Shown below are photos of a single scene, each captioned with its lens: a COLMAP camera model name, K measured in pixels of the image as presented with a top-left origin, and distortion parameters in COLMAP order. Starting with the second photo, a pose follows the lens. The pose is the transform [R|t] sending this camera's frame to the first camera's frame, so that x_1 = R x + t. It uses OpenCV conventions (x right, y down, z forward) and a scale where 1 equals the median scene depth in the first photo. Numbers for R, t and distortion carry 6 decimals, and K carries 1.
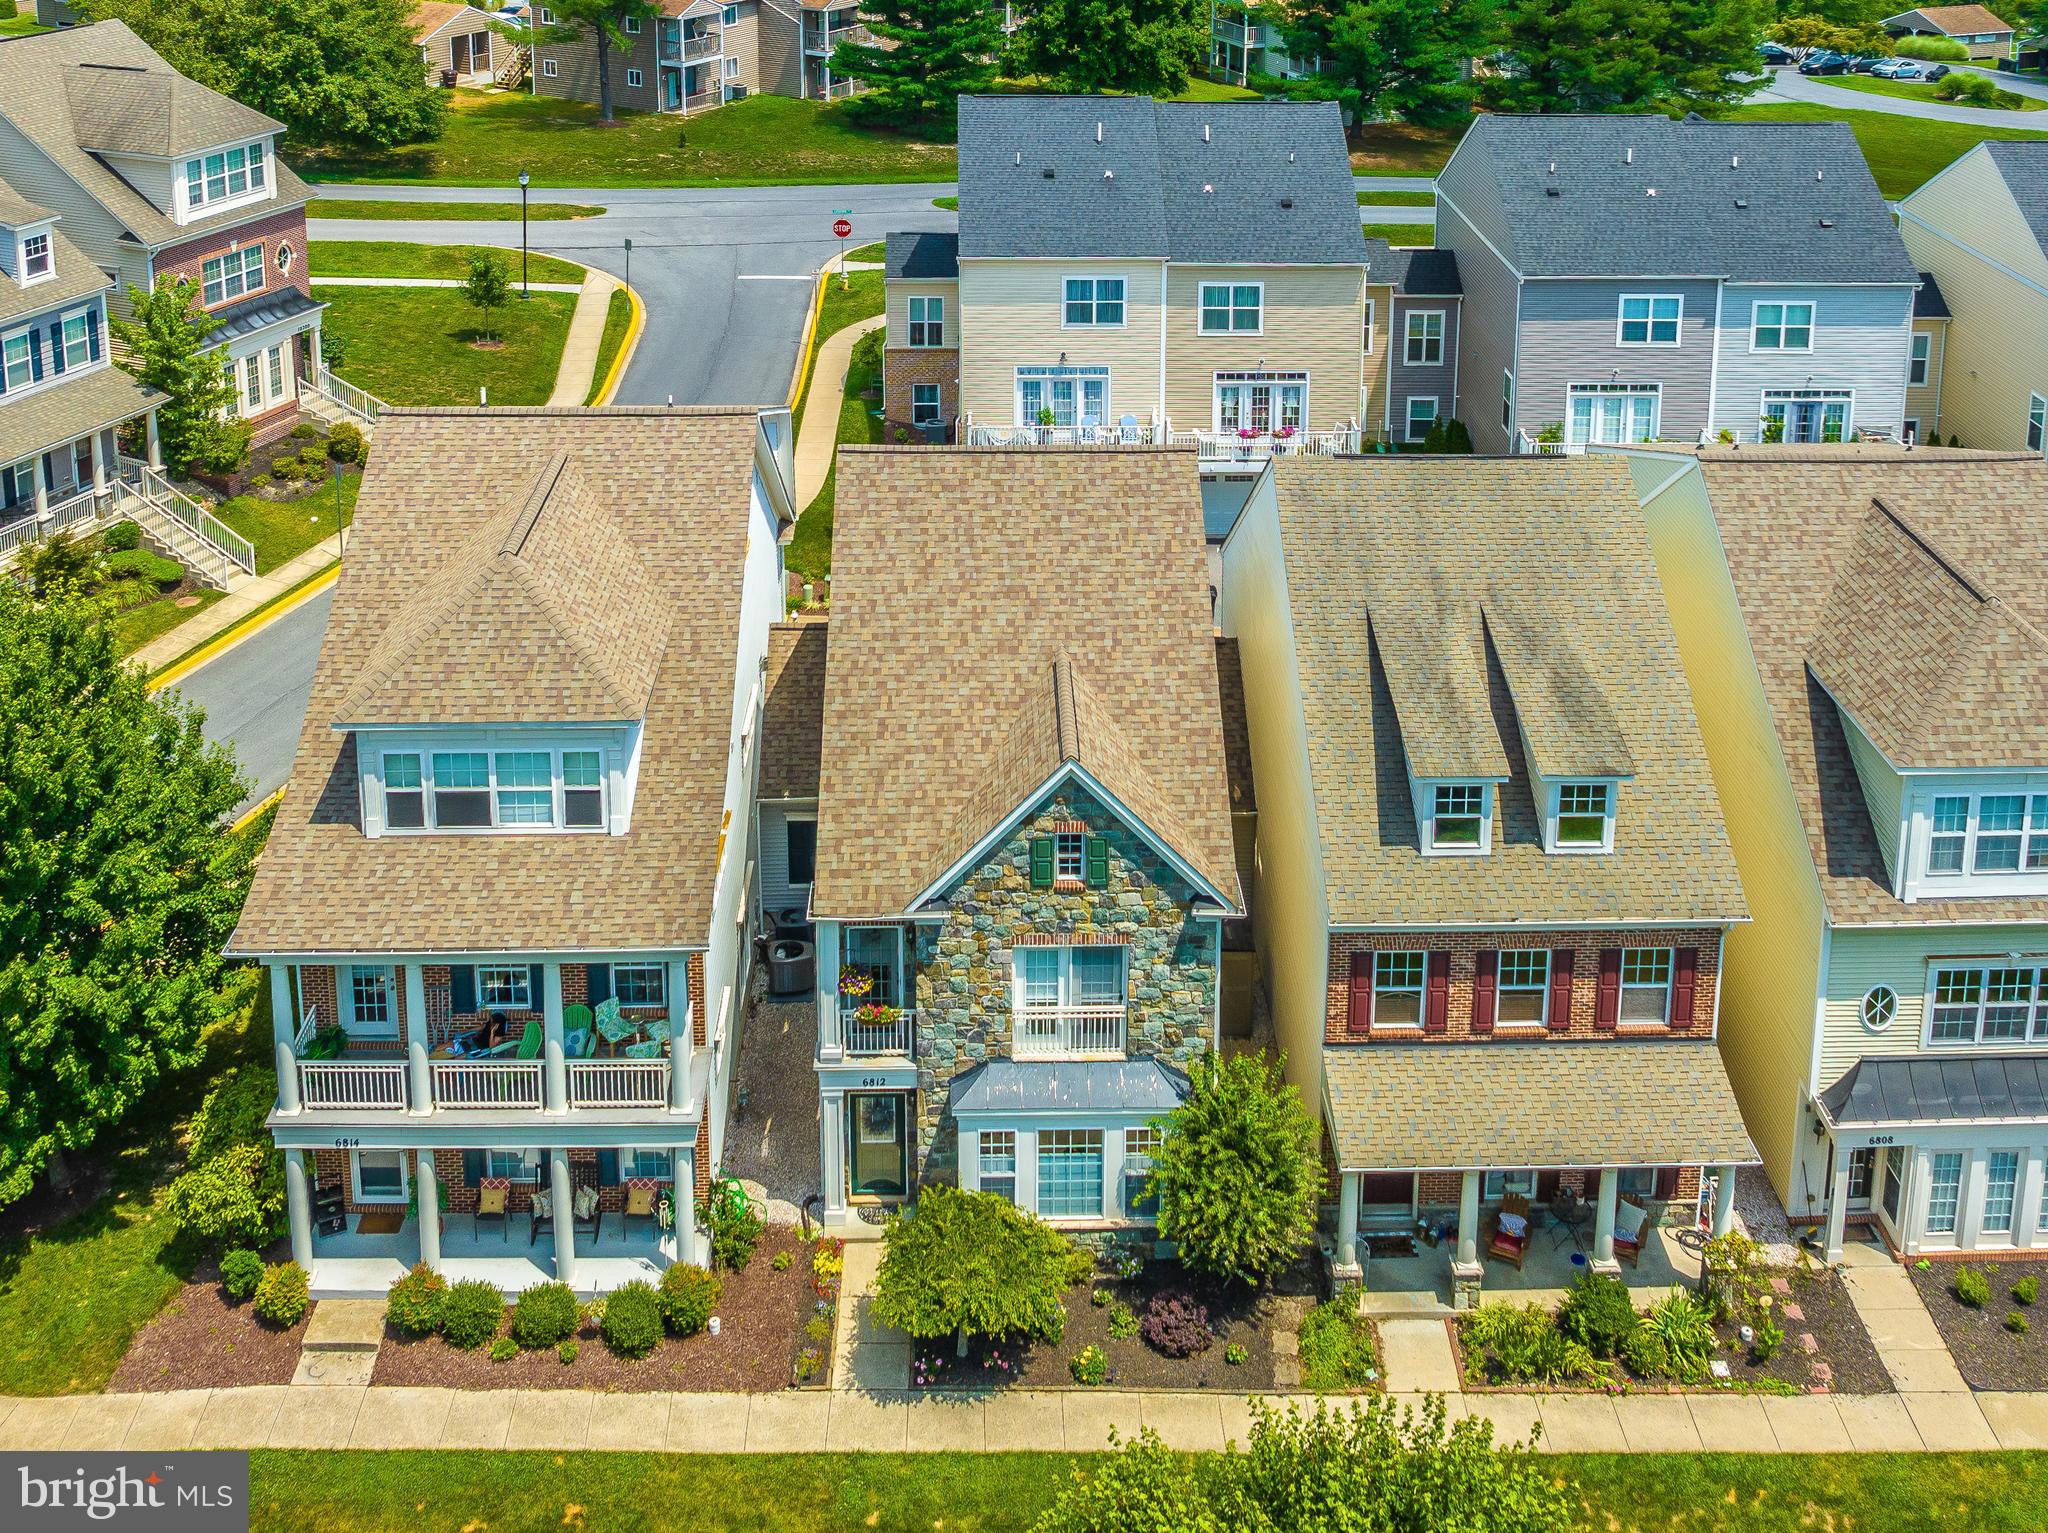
lens RADIAL K [[2170.3, 0, 1033.4], [0, 2170.3, 186.8], [0, 0, 1]] dist [-0.027571, 0.004976]
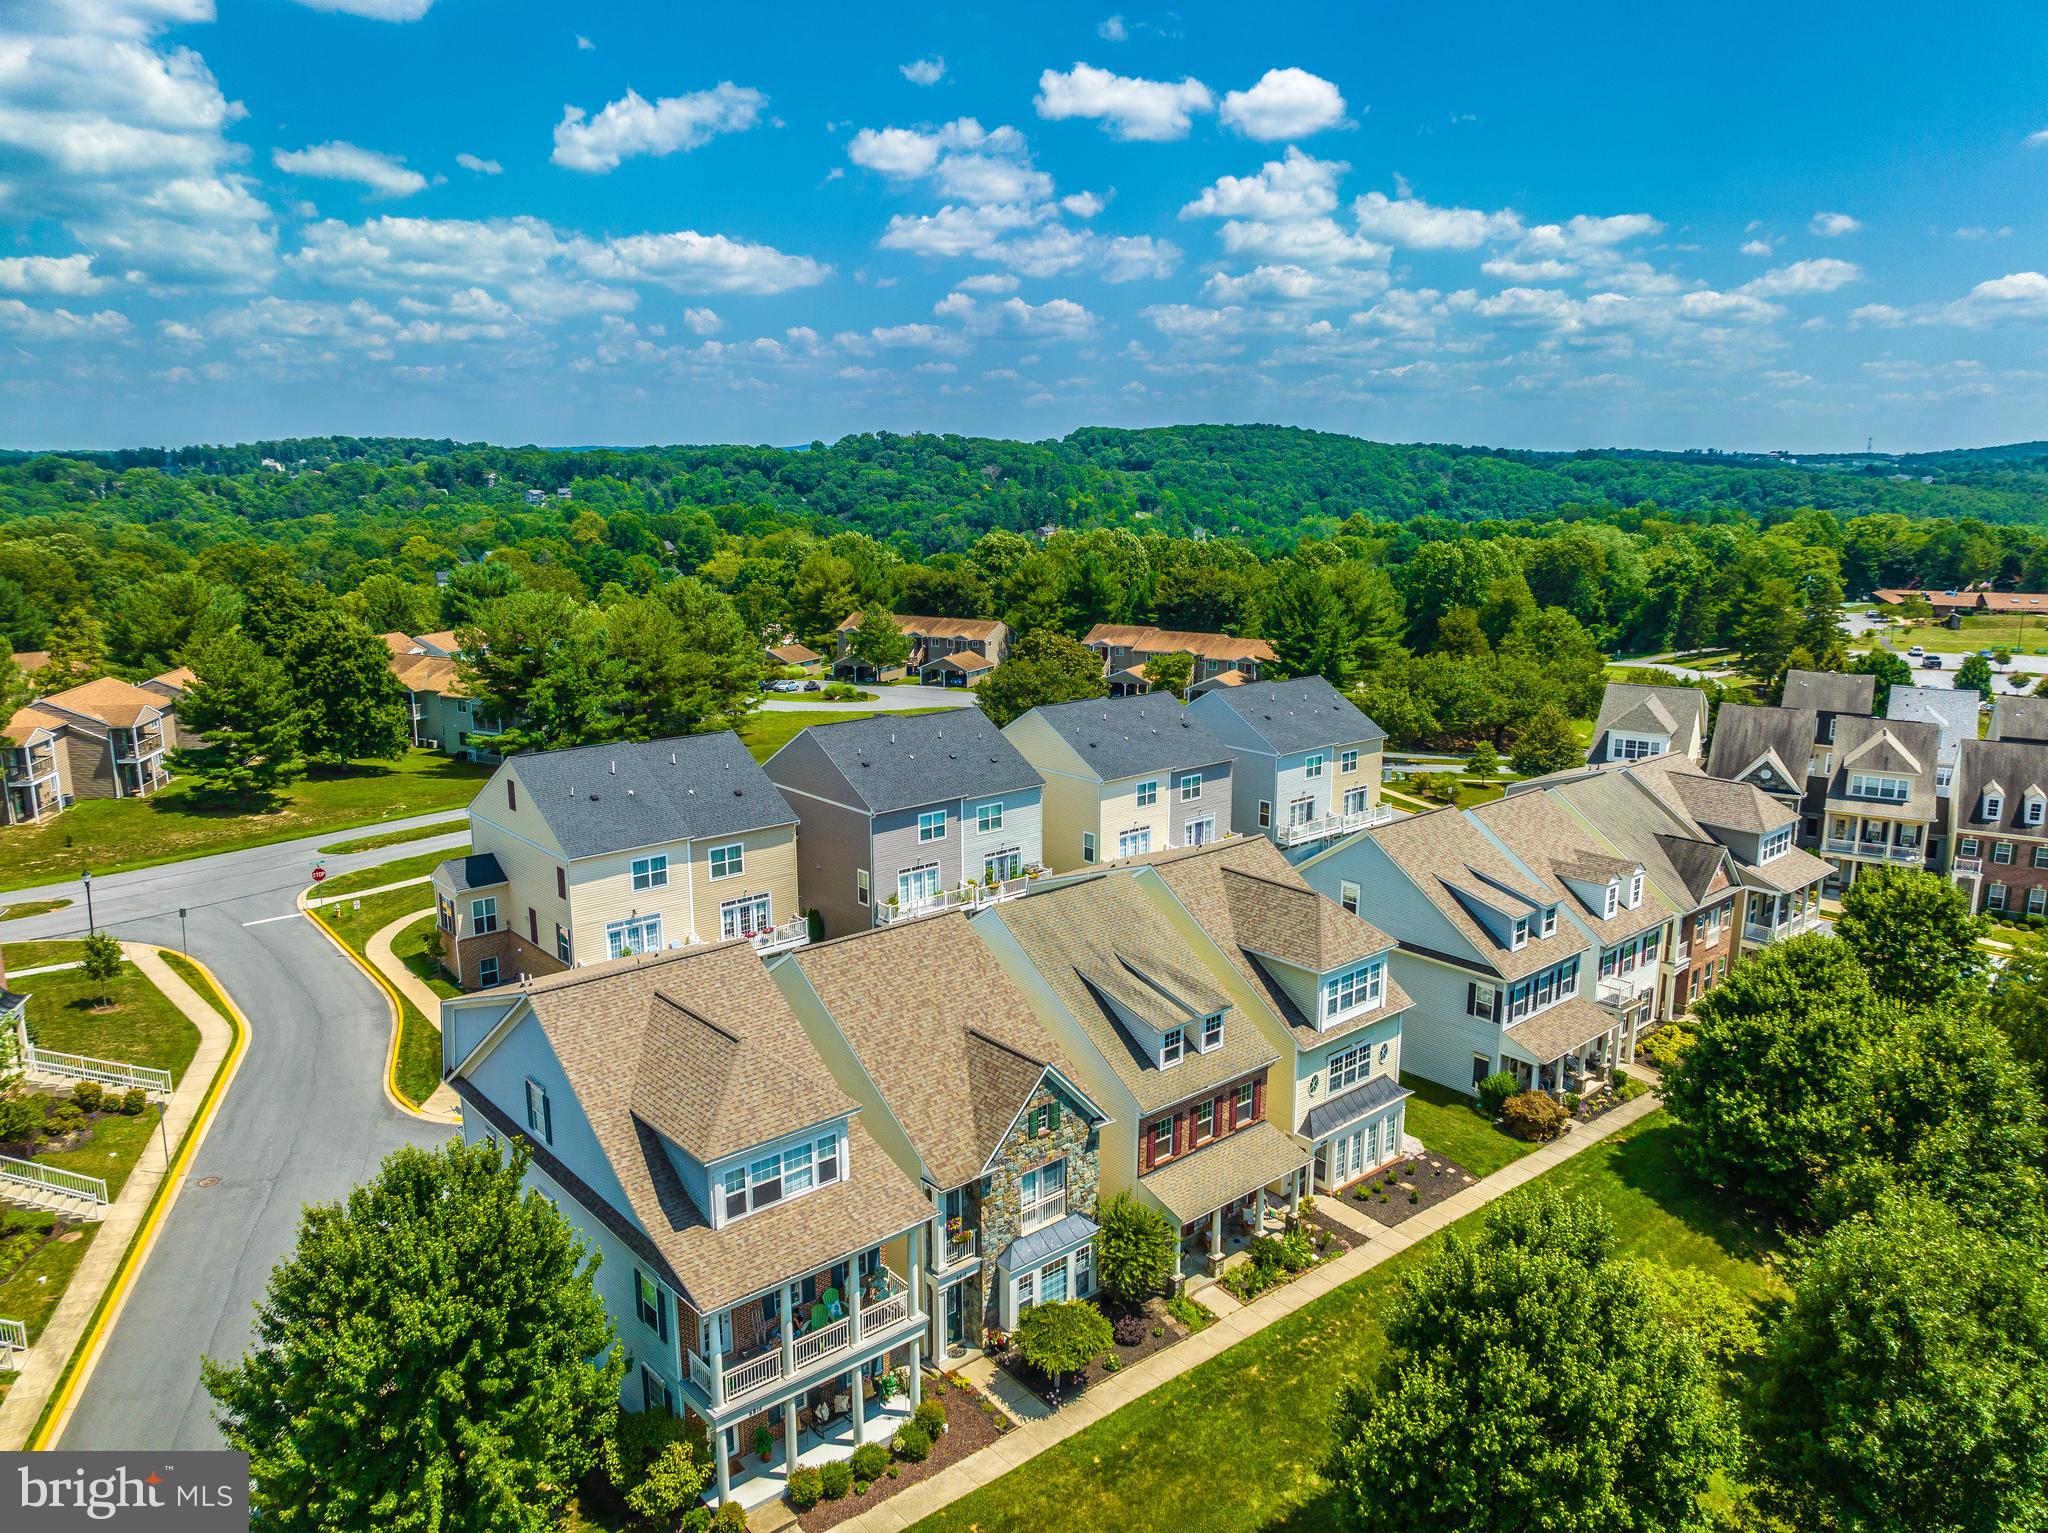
lens RADIAL K [[1442.6, 0, 1026.0], [0, 1442.6, 768.4], [0, 0, 1]] dist [-0.033273, -0.000890]
pose [[0.772525, -0.139771, 0.619411, -0.721675], [0.145066, 0.988524, 0.042137, -0.049081], [-0.618192, 0.057304, 0.783935, -0.001737]]
